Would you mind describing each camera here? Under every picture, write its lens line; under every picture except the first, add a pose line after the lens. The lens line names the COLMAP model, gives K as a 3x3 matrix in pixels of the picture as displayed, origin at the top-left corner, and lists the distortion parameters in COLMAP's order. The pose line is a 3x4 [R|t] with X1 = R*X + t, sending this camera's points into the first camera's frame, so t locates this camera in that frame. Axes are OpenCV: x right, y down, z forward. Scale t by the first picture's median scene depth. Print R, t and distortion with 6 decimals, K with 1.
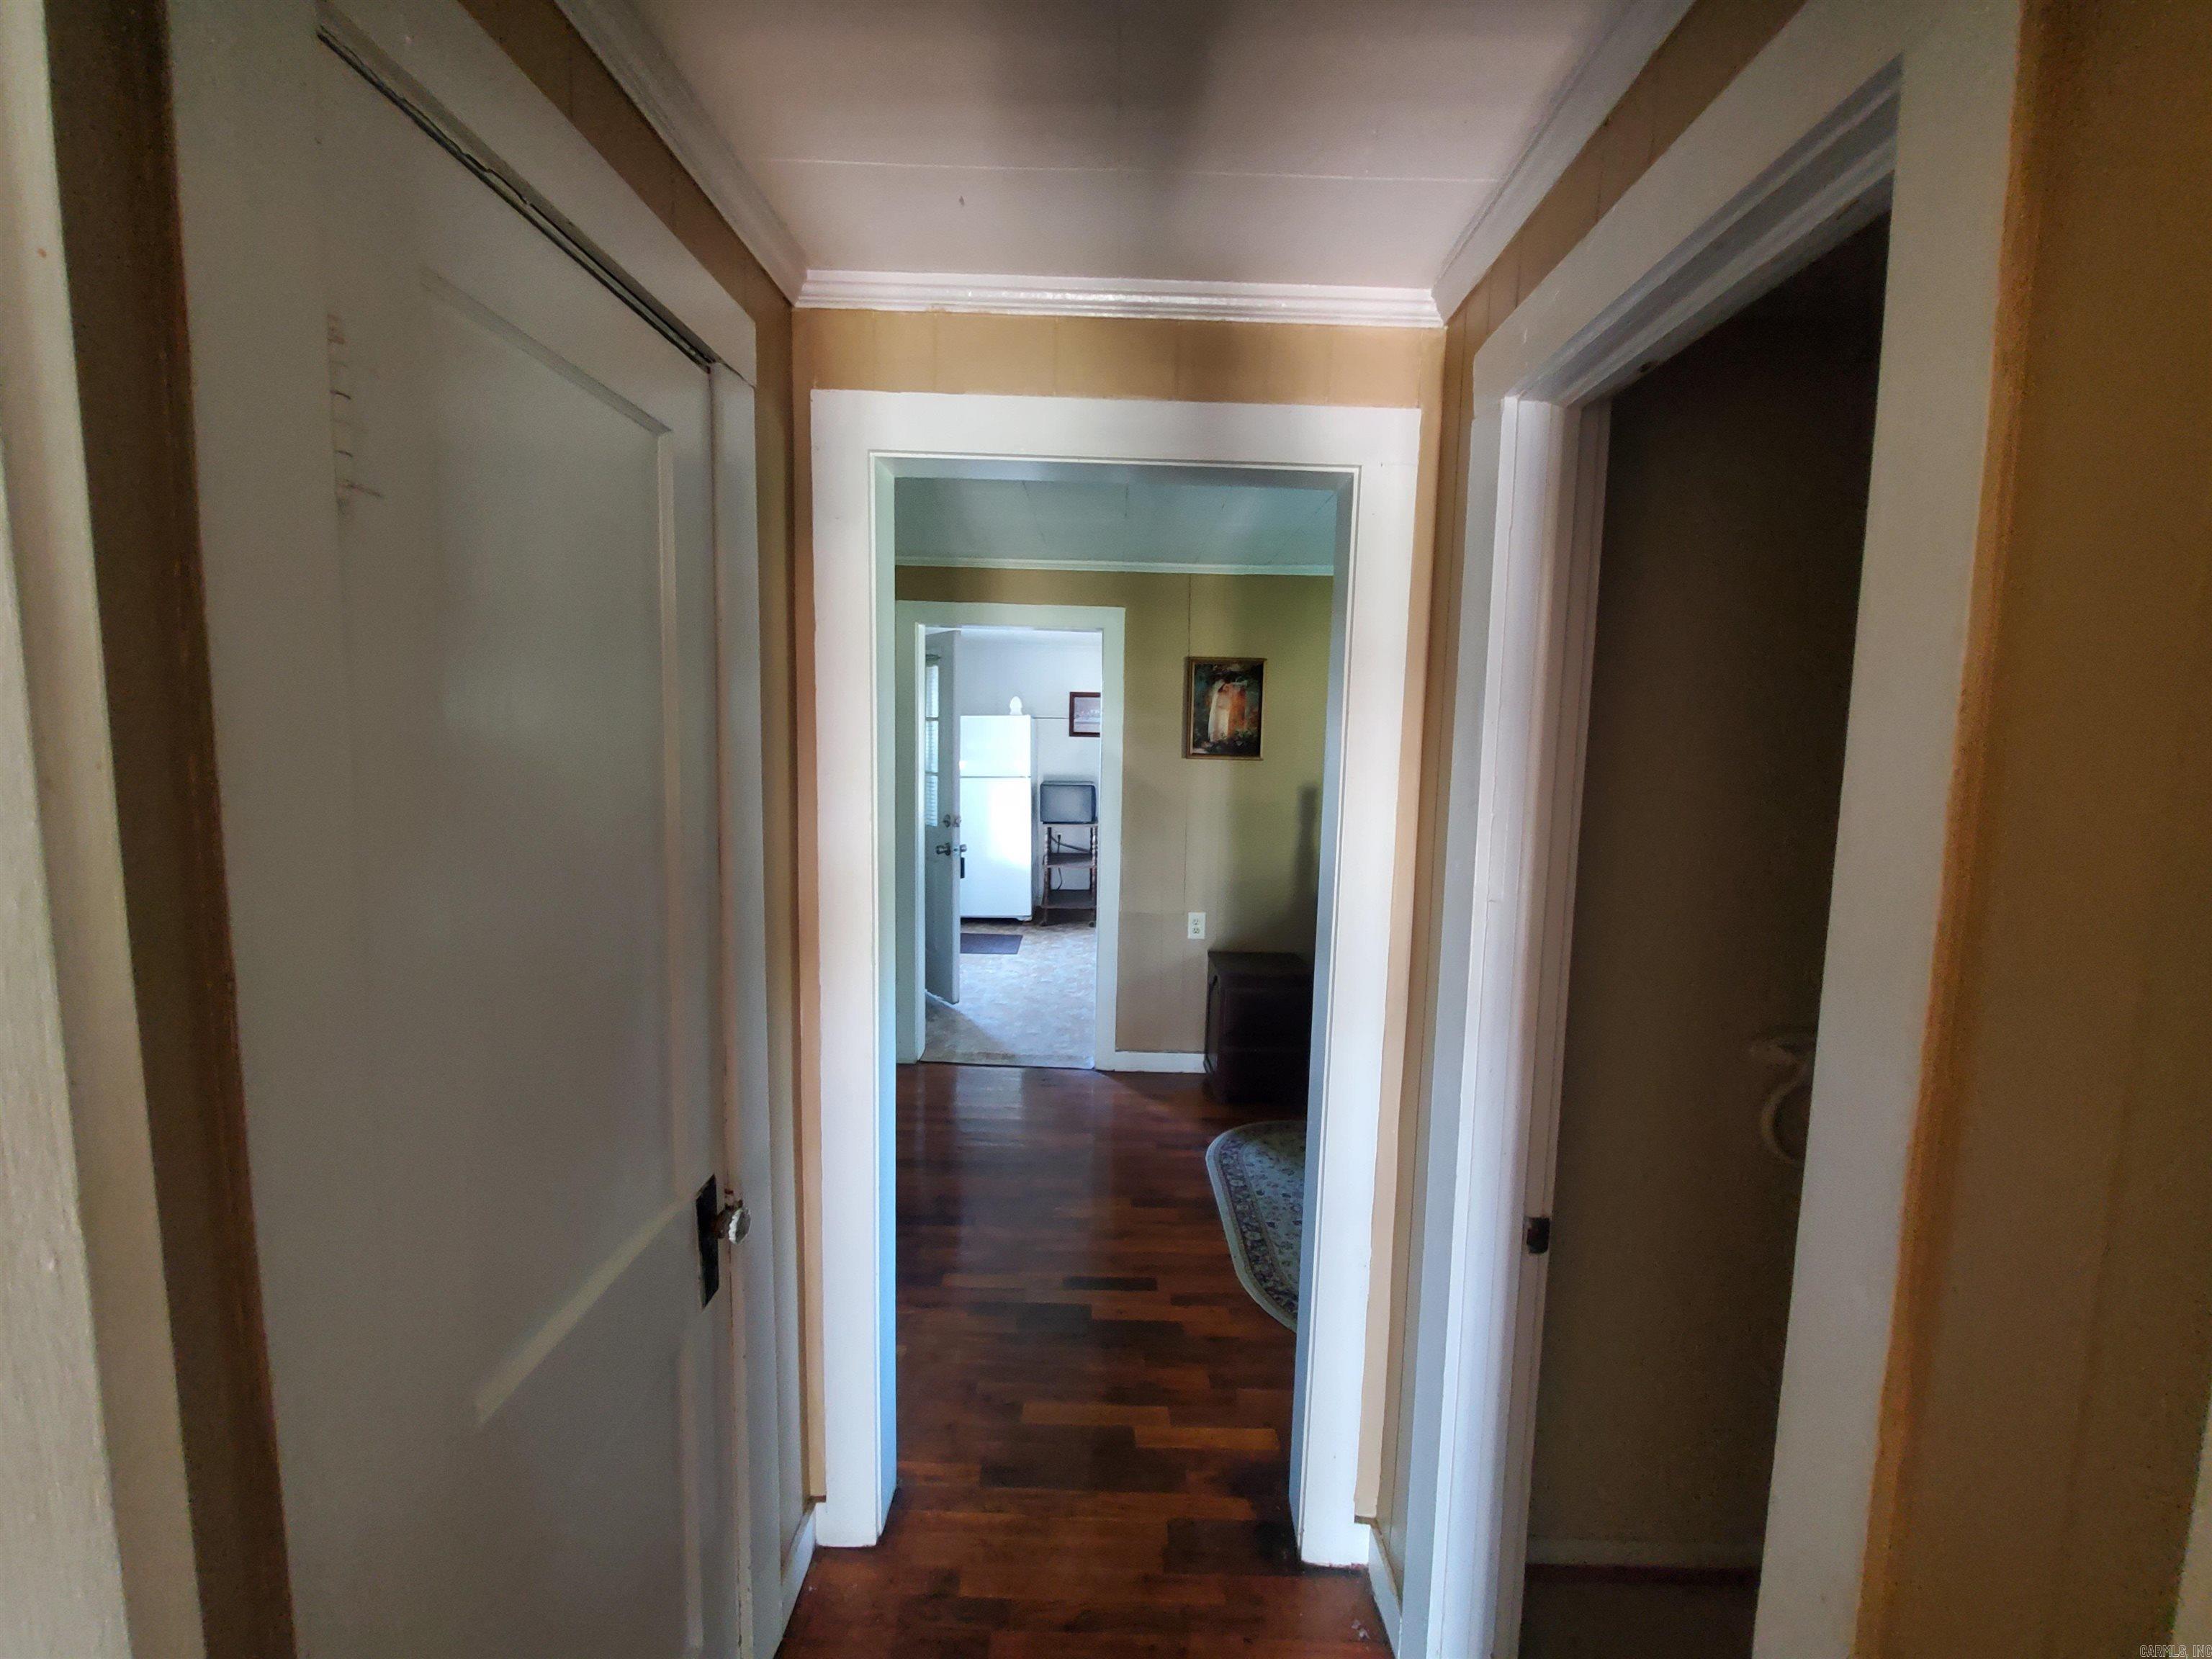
lens RADIAL K [[875.5, 0, 1109.6], [0, 875.5, 821.2], [0, 0, 1]] dist [-0.001411, -0.000325]
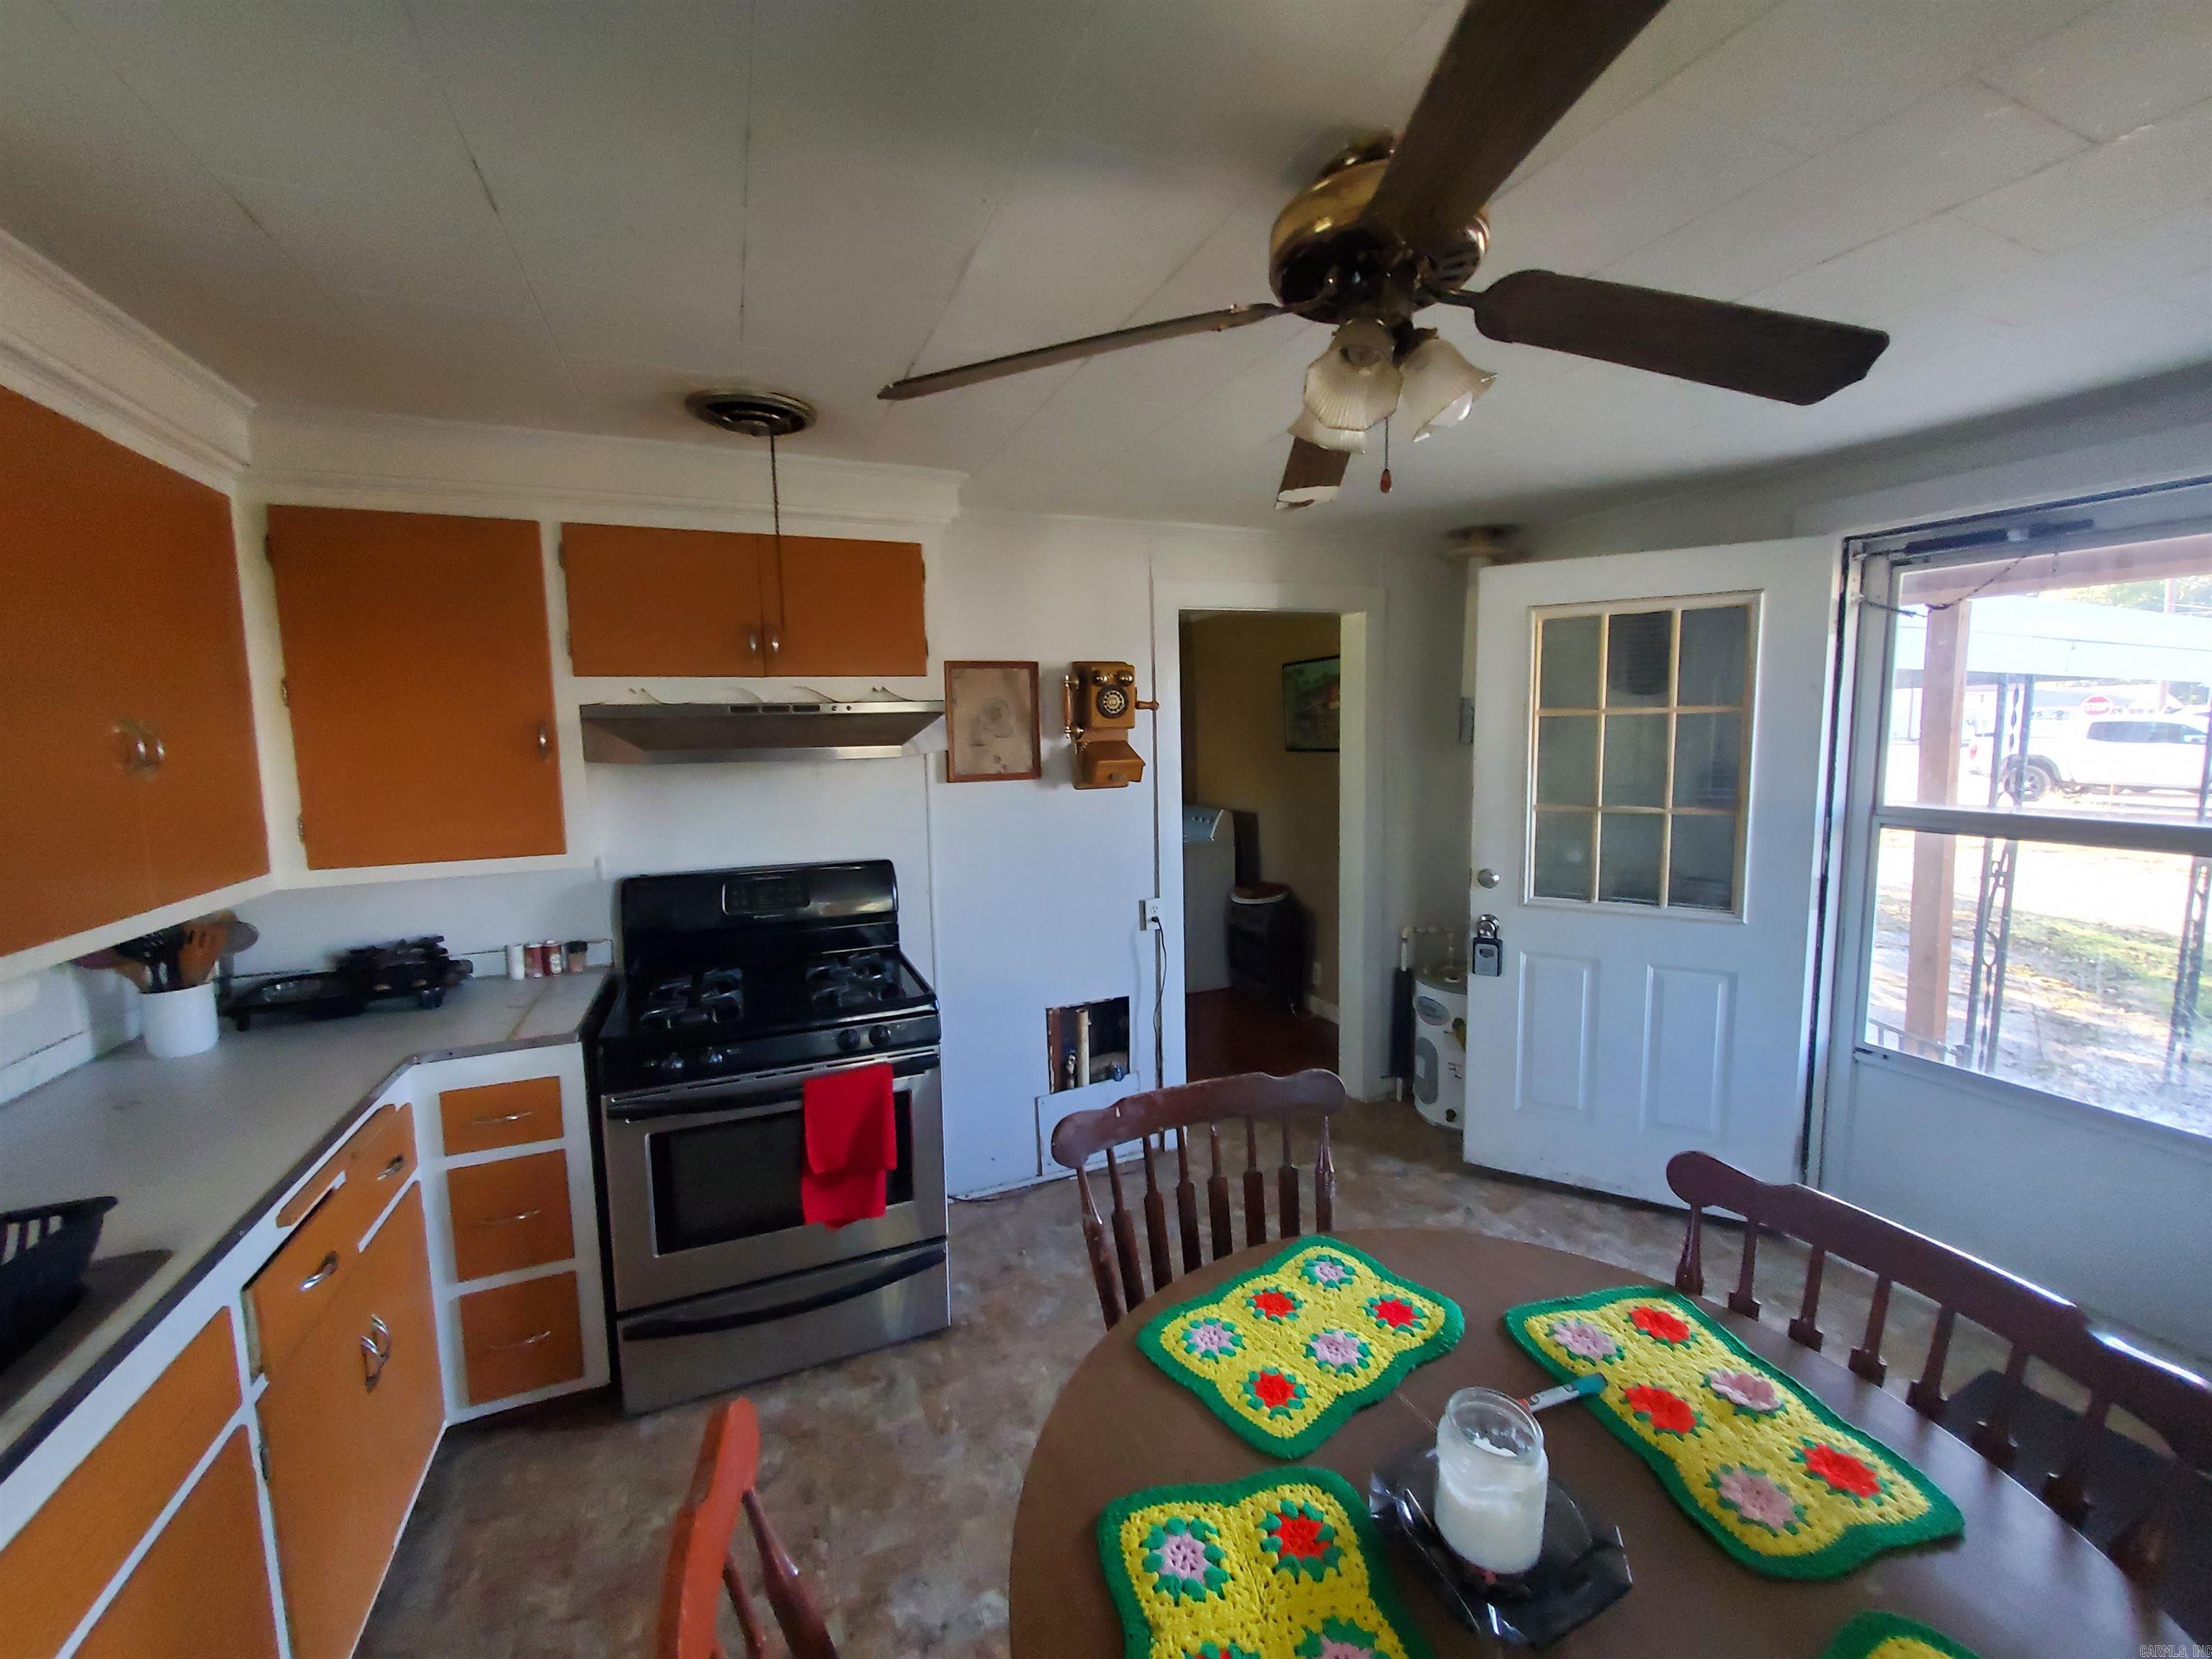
lens RADIAL K [[868.3, 0, 1113.7], [0, 868.3, 814.8], [0, 0, 1]] dist [-0.001968, -0.000193]
pose [[-0.916683, 0.034444, -0.398127, 0.240296], [-0.042961, 0.982010, 0.183875, -0.115282], [0.397298, 0.185660, -0.898713, 1.135271]]
